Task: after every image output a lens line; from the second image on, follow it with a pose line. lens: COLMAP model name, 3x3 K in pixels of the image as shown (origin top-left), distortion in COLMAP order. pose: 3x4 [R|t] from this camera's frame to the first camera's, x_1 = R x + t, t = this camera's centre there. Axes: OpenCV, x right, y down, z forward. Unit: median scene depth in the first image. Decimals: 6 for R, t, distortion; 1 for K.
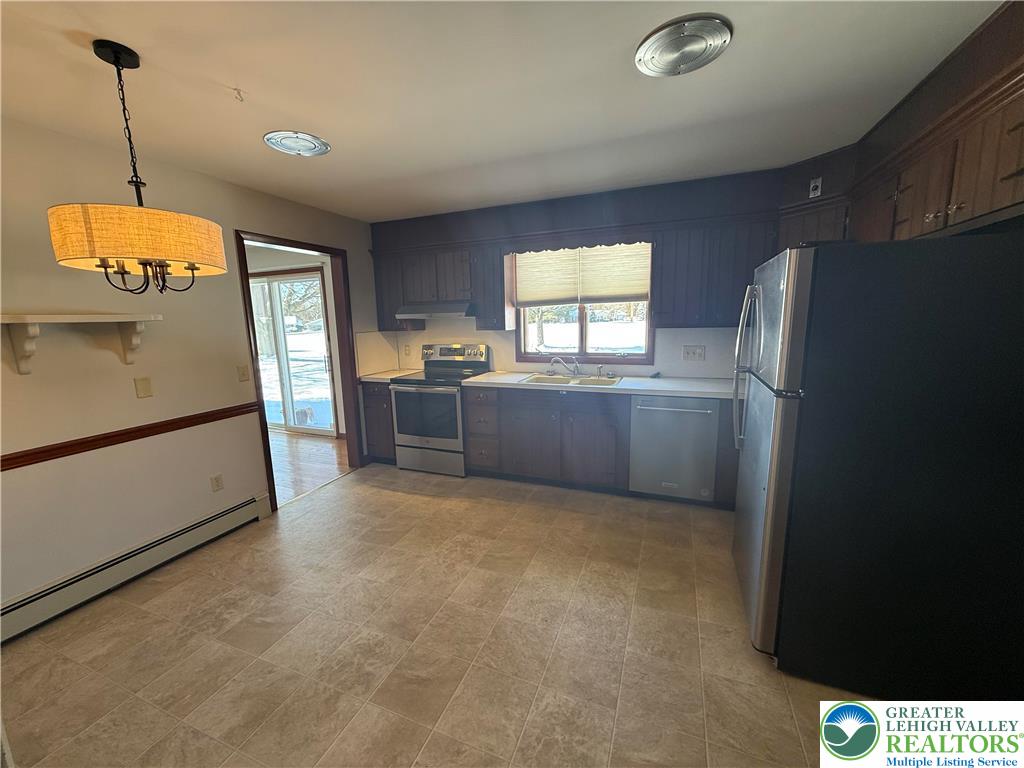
lens RADIAL K [[409.3, 0, 512.0], [0, 409.3, 384.0], [0, 0, 1]] dist [-0.000264, -0.000062]
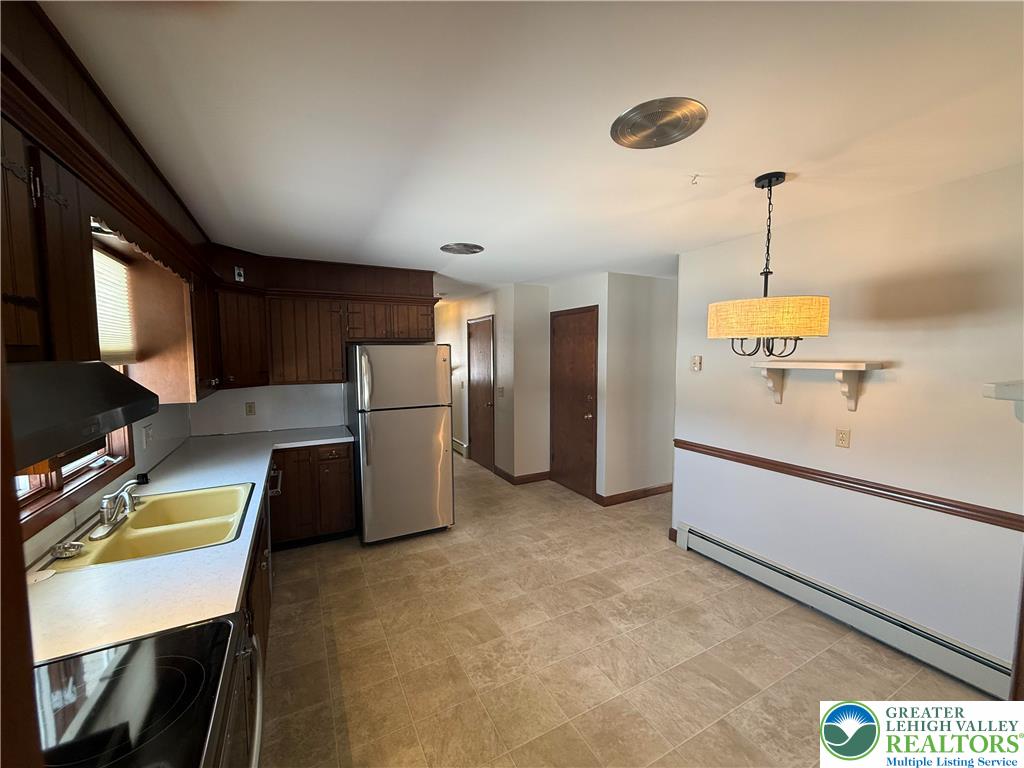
lens RADIAL K [[409.3, 0, 512.0], [0, 409.3, 384.0], [0, 0, 1]] dist [-0.000264, -0.000062]
pose [[-0.765921, -0.020350, 0.642613, -0.814272], [0.129808, 0.974021, 0.185560, -0.348780], [-0.629694, 0.225541, -0.743382, 1.807436]]
